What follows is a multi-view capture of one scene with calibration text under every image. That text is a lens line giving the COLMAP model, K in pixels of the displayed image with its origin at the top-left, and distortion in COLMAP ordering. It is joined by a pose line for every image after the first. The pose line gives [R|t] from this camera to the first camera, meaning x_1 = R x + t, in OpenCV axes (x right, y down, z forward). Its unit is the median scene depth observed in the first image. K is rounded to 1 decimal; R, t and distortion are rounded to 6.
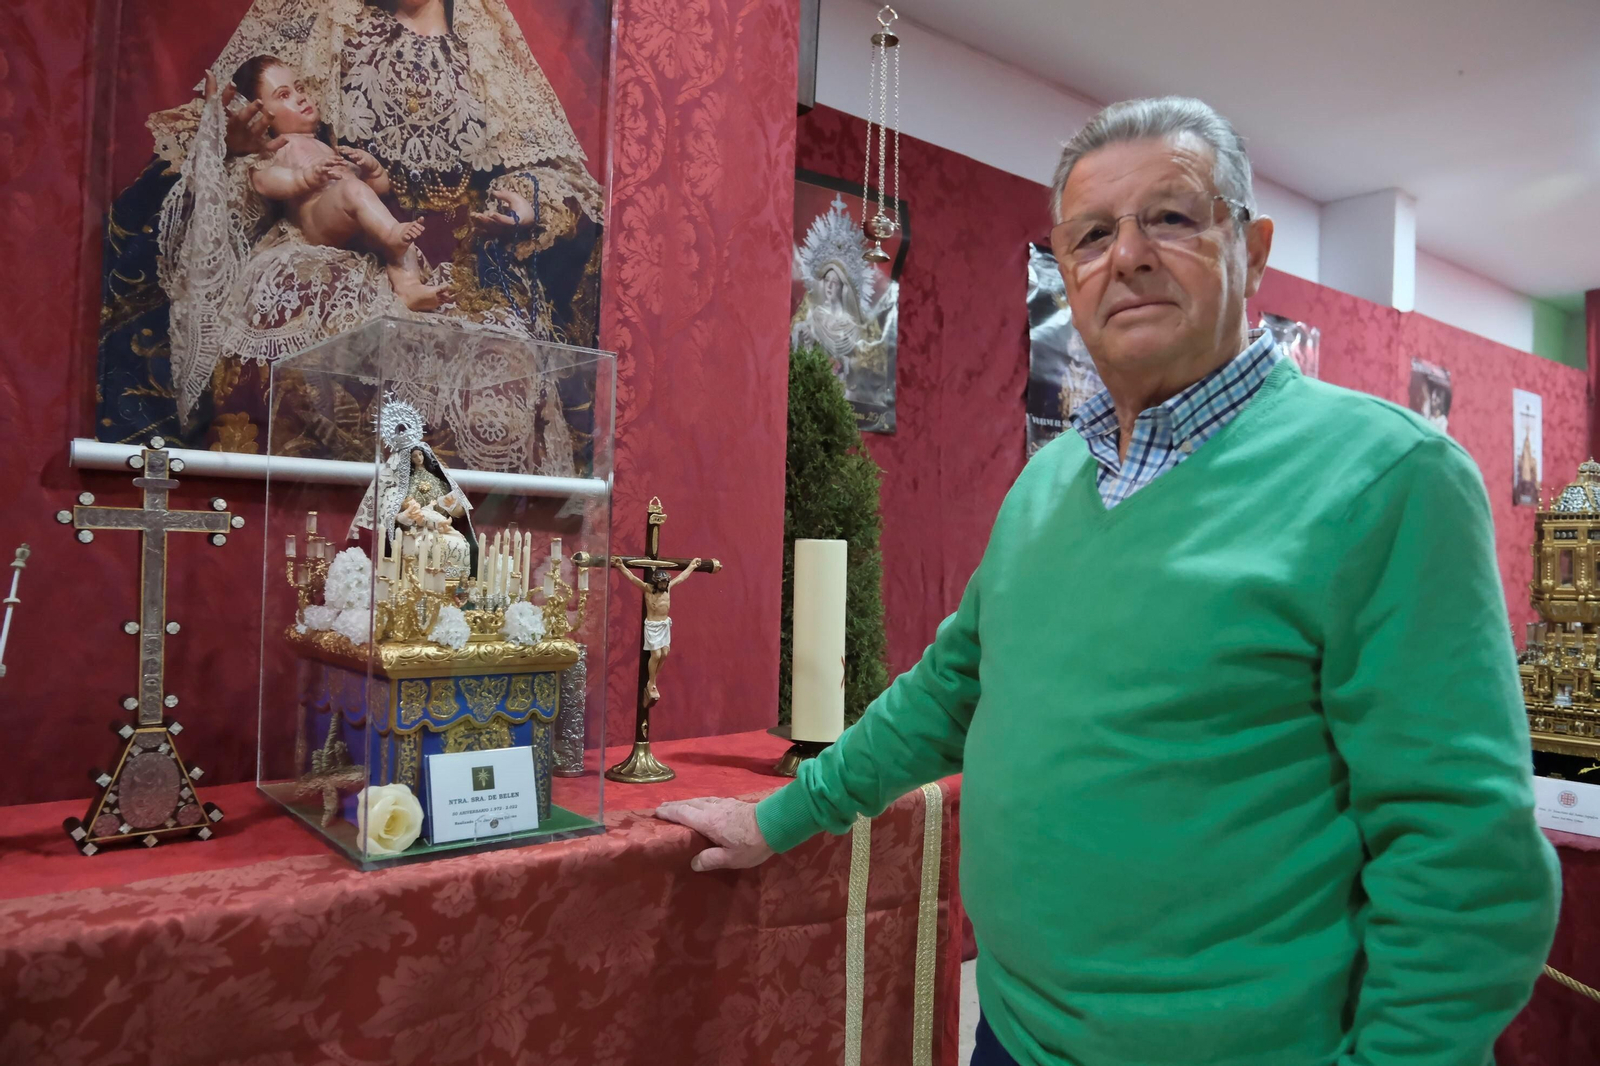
lens RADIAL K [[1087.3, 0, 783.1], [0, 1087.3, 540.9], [0, 0, 1]] dist [-0.020083, 0.006537]
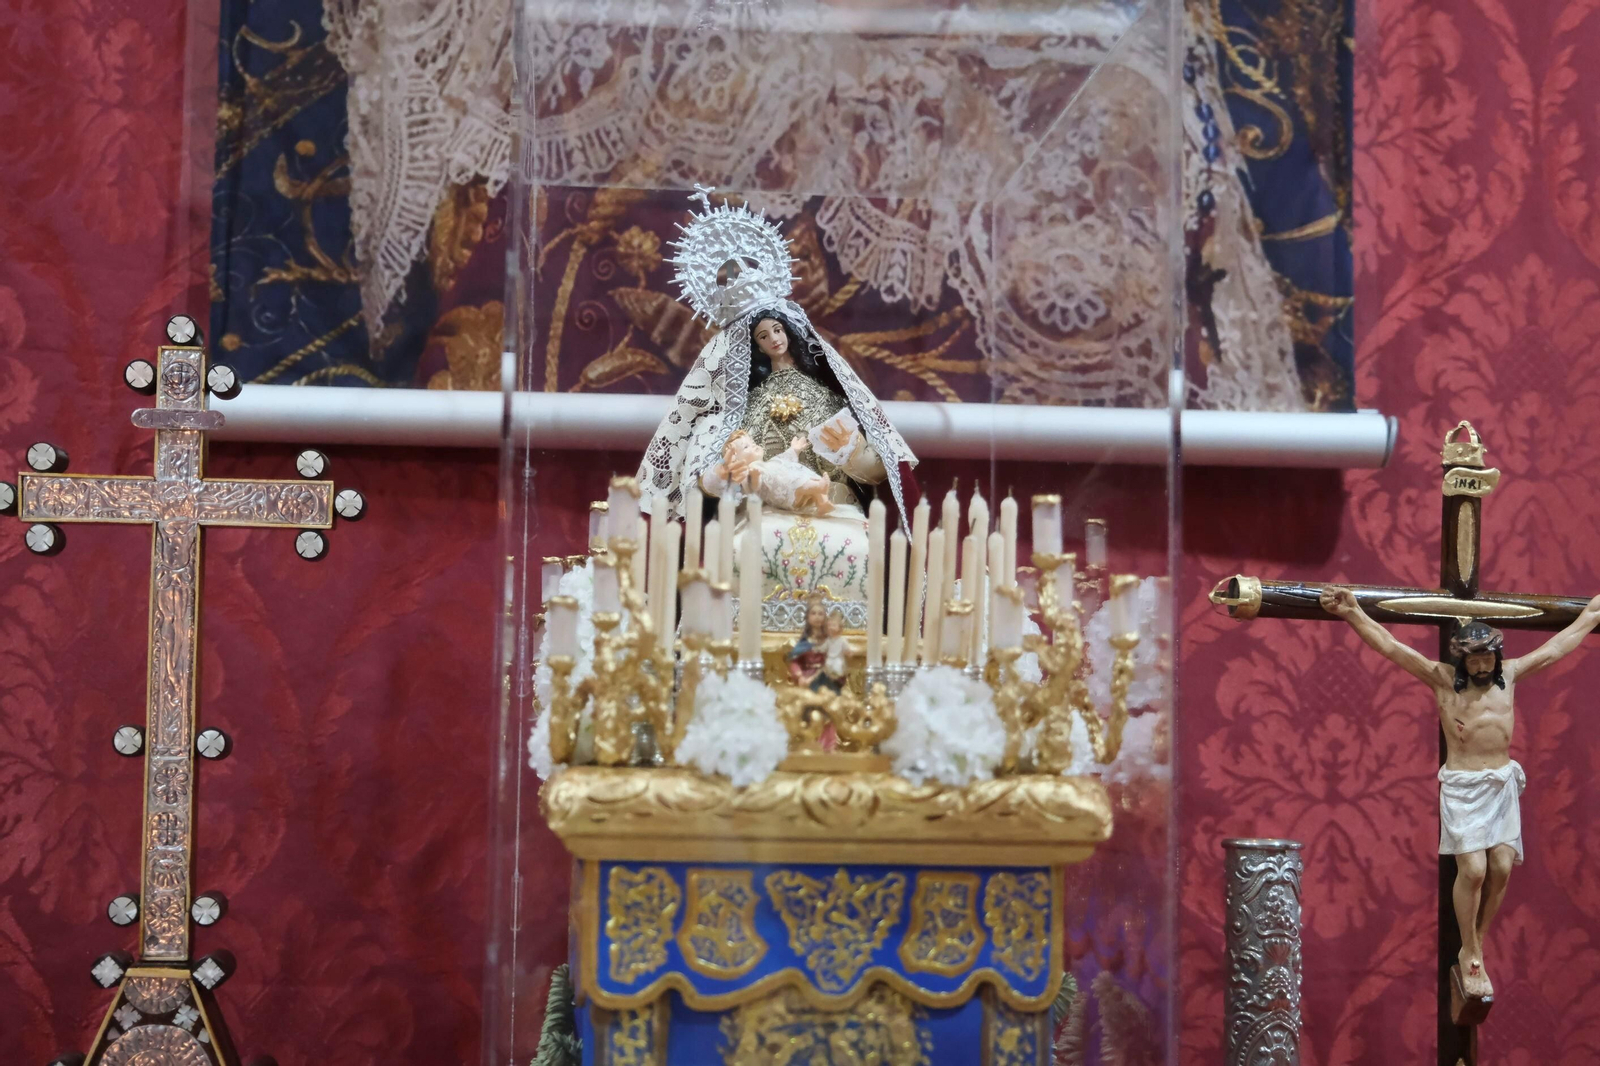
lens RADIAL K [[2336.2, 0, 774.9], [0, 2336.2, 555.0], [0, 0, 1]] dist [0.000835, 0.000000]
pose [[0.821387, -0.065129, -0.566641, 0.144014], [0.013546, 0.995407, -0.094775, 0.081927], [0.570210, 0.070172, 0.818496, 0.289155]]
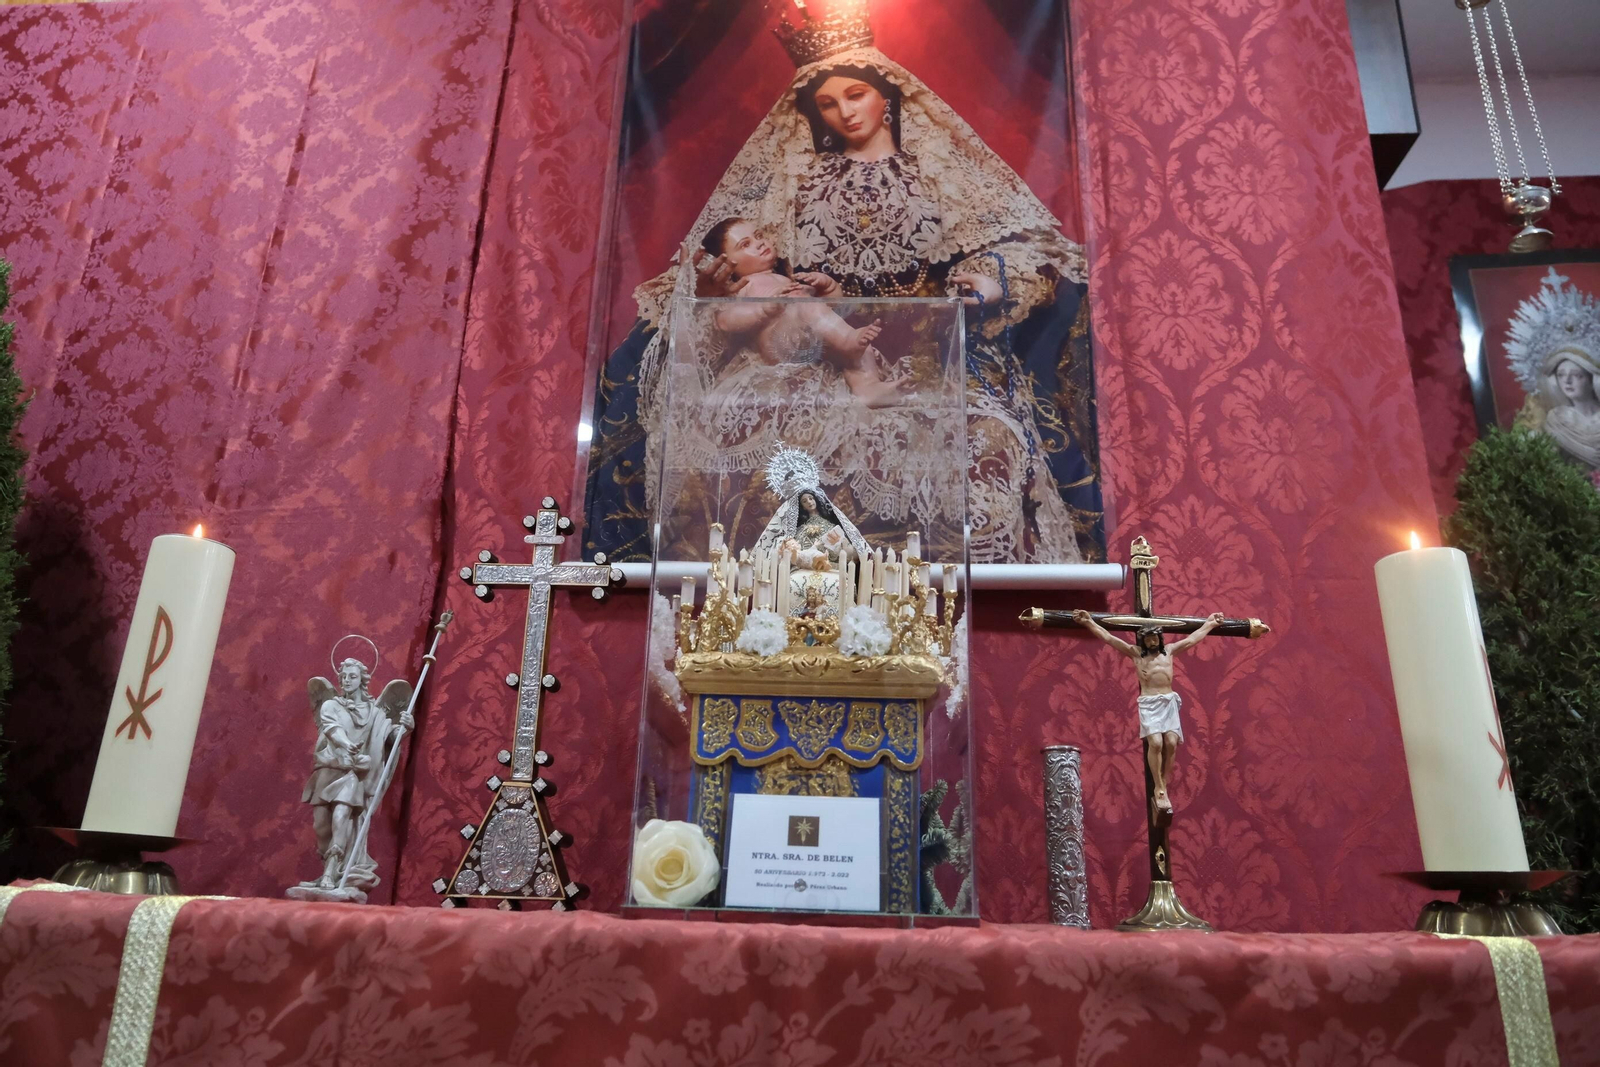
lens RADIAL K [[1087.3, 0, 794.2], [0, 1087.3, 538.9], [0, 0, 1]] dist [-0.020083, 0.006537]
pose [[0.737174, -0.231740, -0.634721, 0.204334], [-0.001183, 0.938905, -0.344174, 0.248110], [0.675702, 0.254467, 0.691862, 0.373103]]
